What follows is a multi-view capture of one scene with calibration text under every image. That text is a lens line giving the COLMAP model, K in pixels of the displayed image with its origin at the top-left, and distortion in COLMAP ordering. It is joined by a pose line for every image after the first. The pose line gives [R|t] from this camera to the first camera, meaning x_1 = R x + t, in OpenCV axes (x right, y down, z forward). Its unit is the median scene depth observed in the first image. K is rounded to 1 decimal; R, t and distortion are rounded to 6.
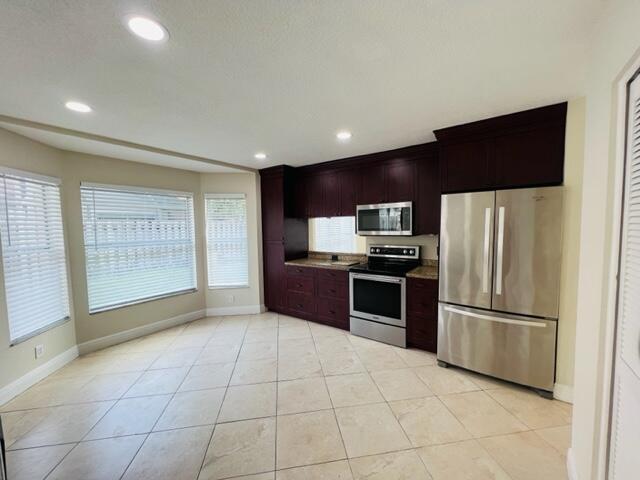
lens RADIAL K [[259.9, 0, 323.7], [0, 259.9, 240.6], [0, 0, 1]] dist [0.018370, -0.000044]
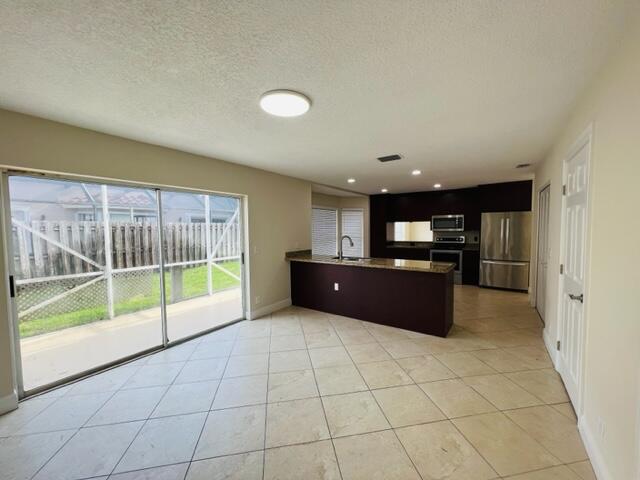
lens RADIAL K [[254.5, 0, 320.0], [0, 254.5, 240.0], [0, 0, 1]] dist [-0.001784, -0.000095]
pose [[0.998092, -0.008552, 0.061141, -0.896327], [0.008208, 0.999949, 0.005879, 0.031193], [-0.061189, -0.005366, 0.998112, -0.929363]]
